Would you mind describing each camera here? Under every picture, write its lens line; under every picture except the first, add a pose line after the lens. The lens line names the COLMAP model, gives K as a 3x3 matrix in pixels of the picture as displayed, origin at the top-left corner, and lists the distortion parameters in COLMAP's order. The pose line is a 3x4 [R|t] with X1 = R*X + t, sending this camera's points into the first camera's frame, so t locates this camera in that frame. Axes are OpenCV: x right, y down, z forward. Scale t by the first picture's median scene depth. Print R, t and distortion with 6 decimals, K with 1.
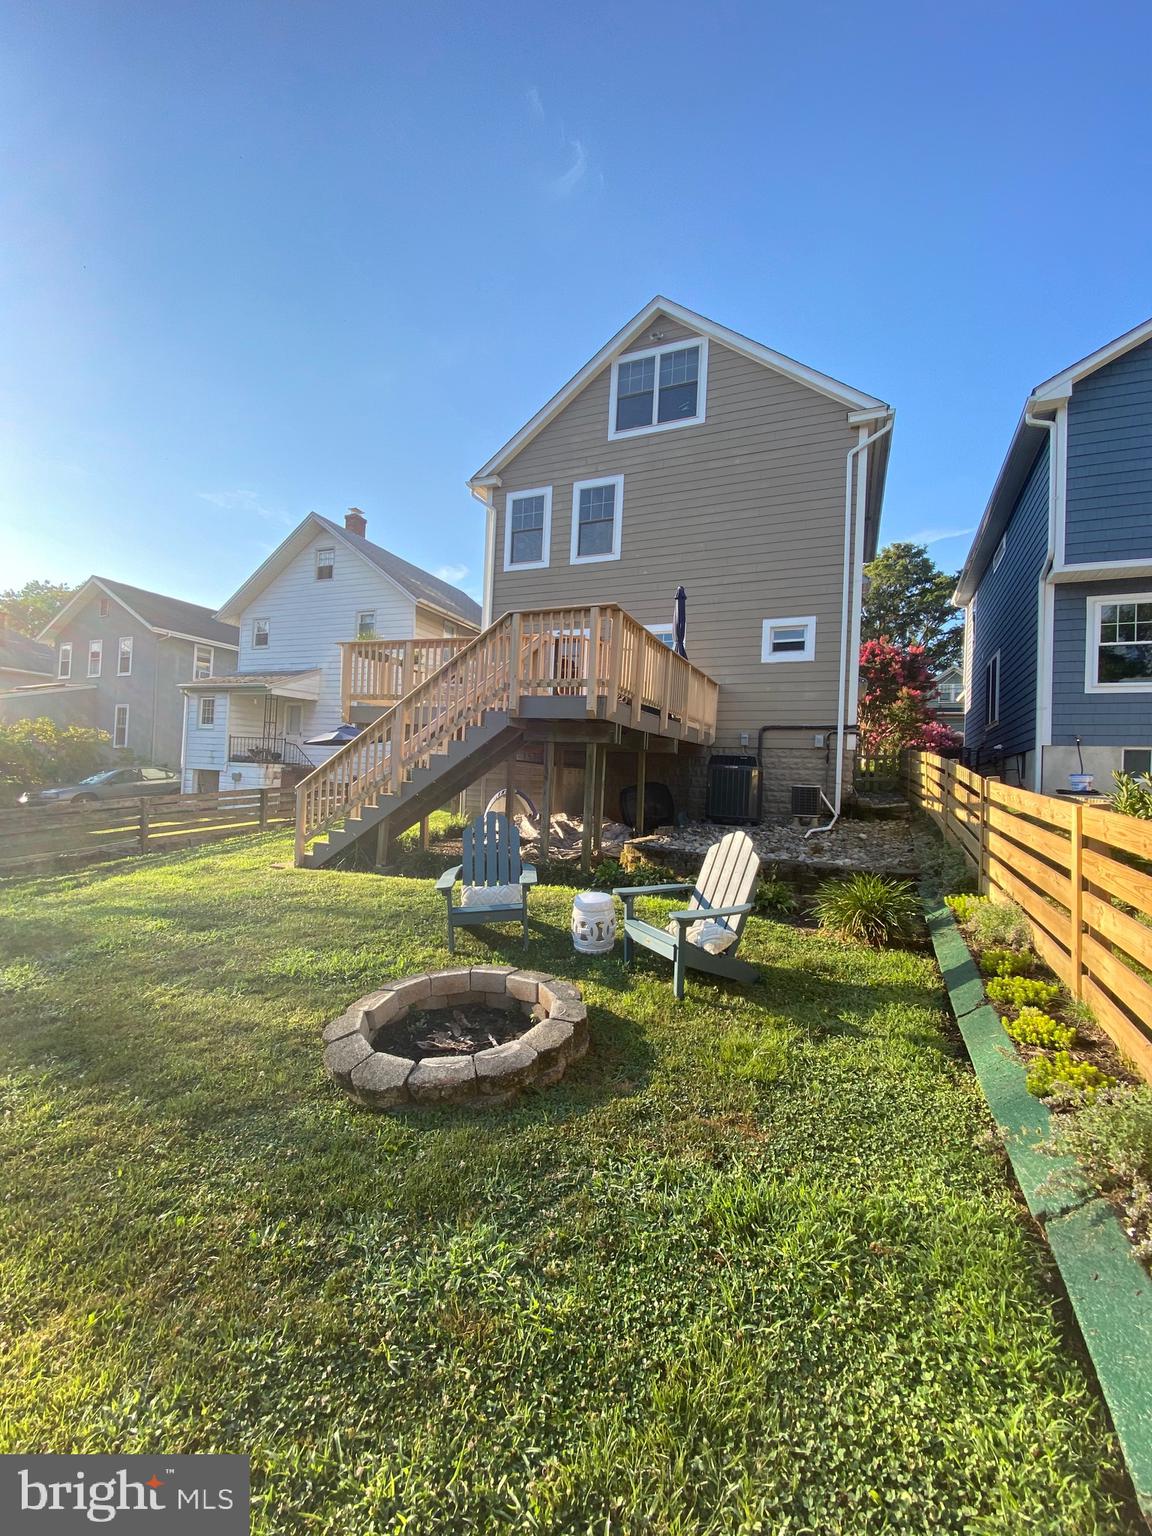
lens RADIAL K [[617.2, 0, 576.8], [0, 617.2, 774.4], [0, 0, 1]] dist [-0.029491, -0.002233]
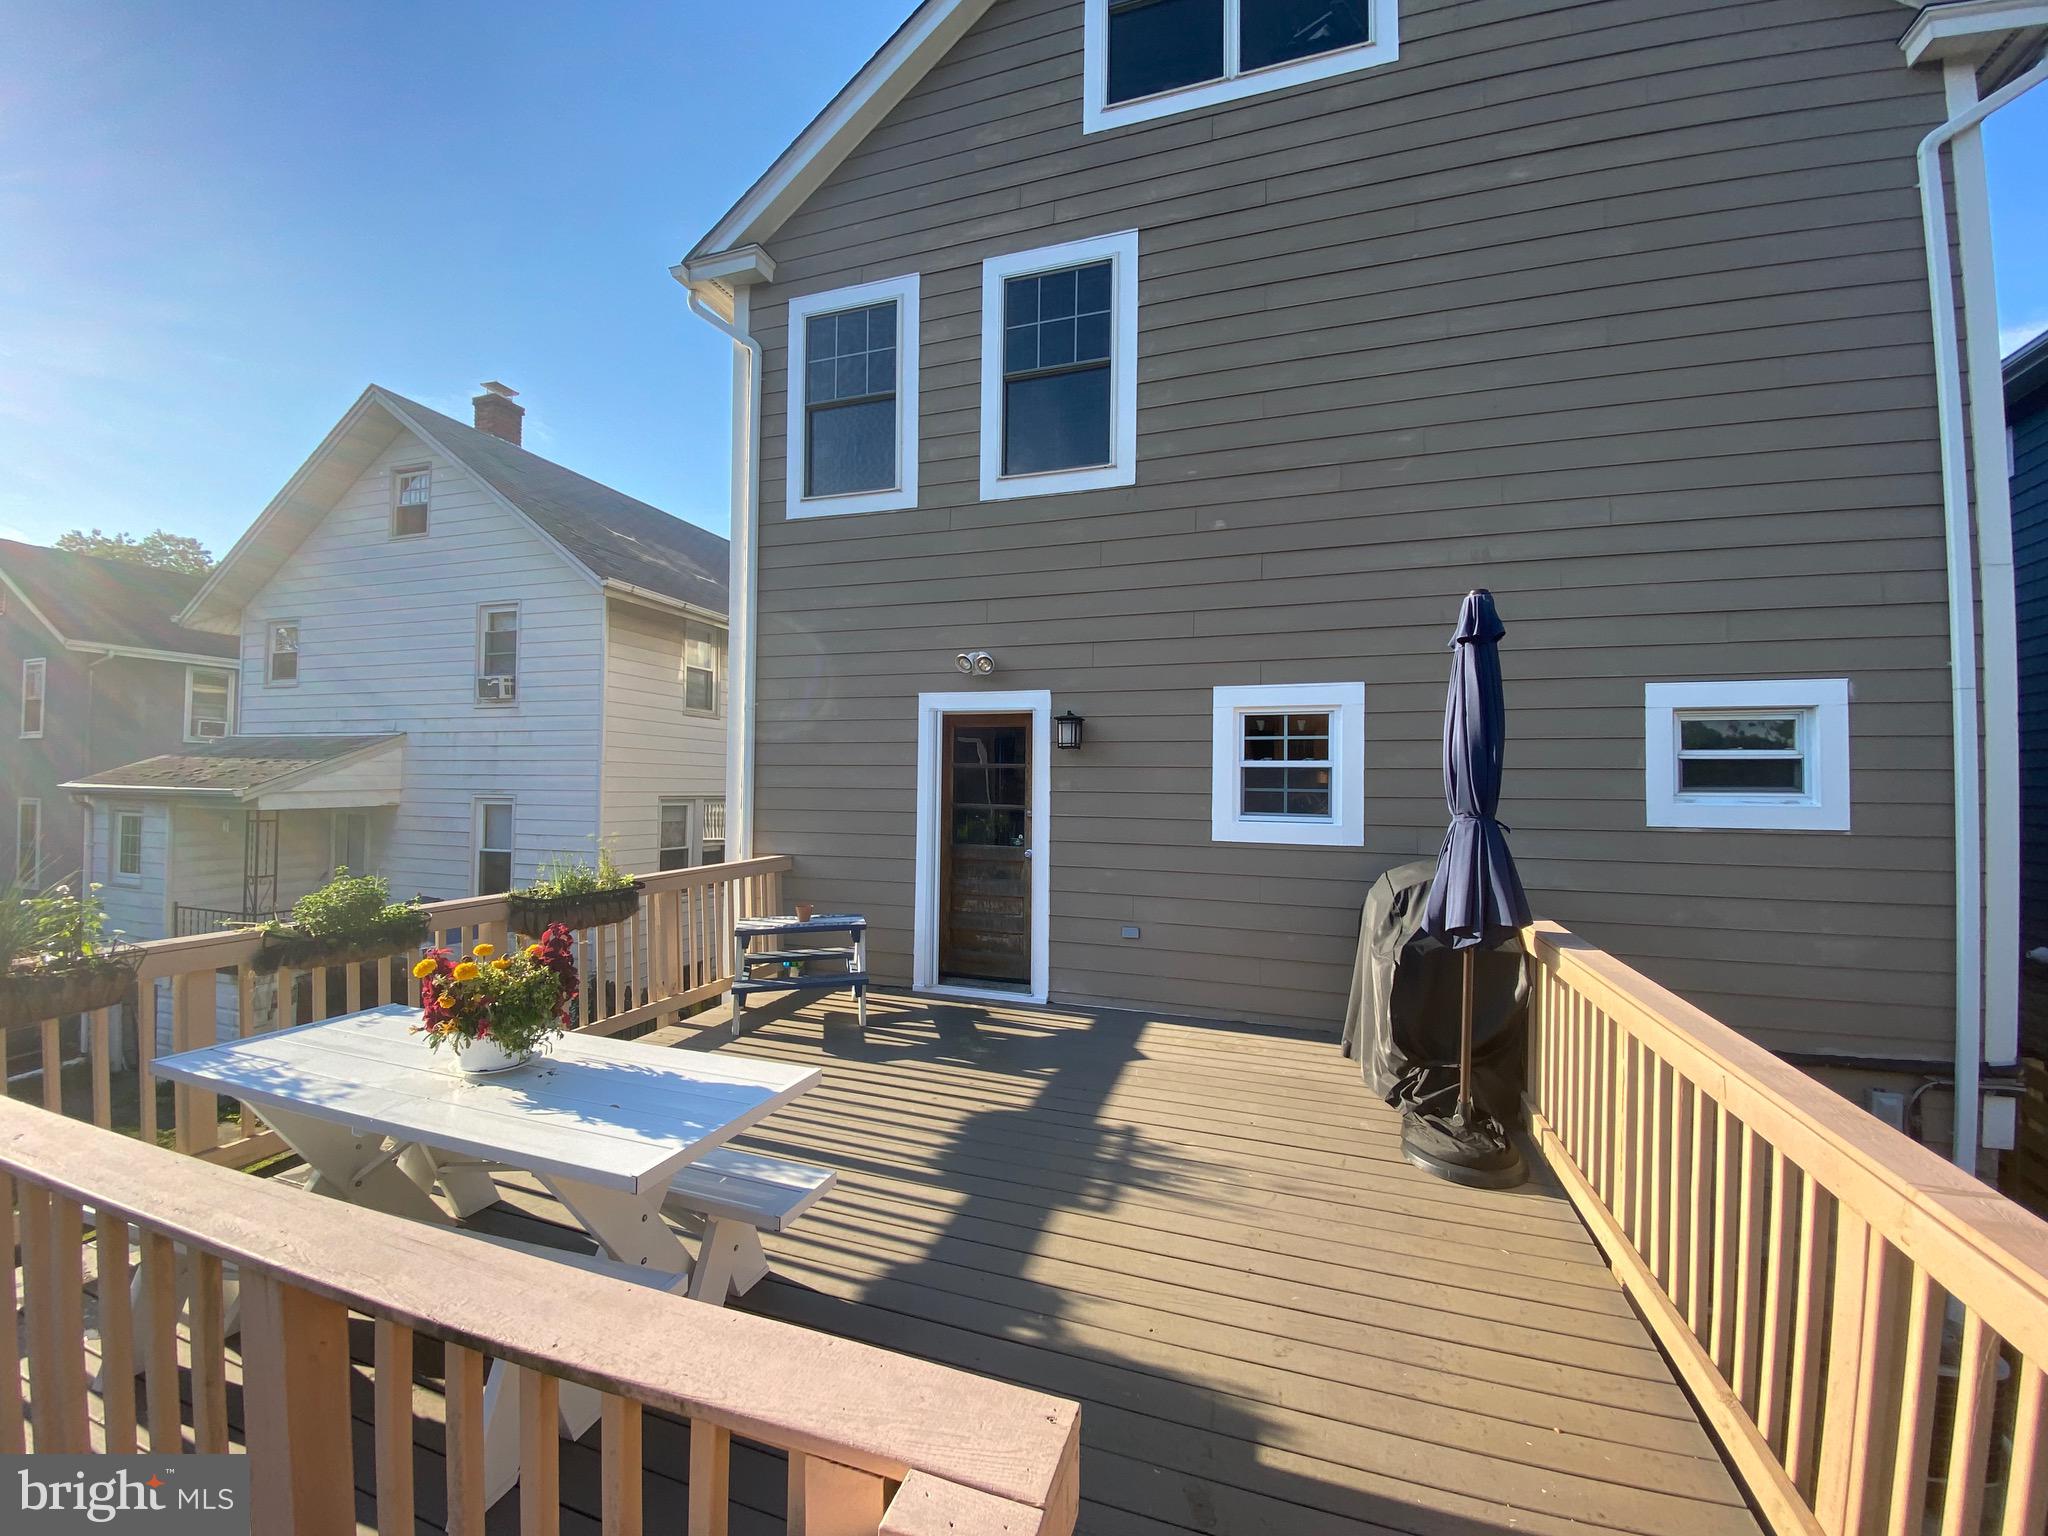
lens RADIAL K [[822.9, 0, 1025.6], [0, 822.9, 765.4], [0, 0, 1]] dist [-0.029491, -0.002233]
pose [[0.994833, -0.032802, 0.096076, -0.034007], [0.034086, 0.999350, -0.011756, -0.187469], [-0.095627, 0.014970, 0.995305, 0.546782]]
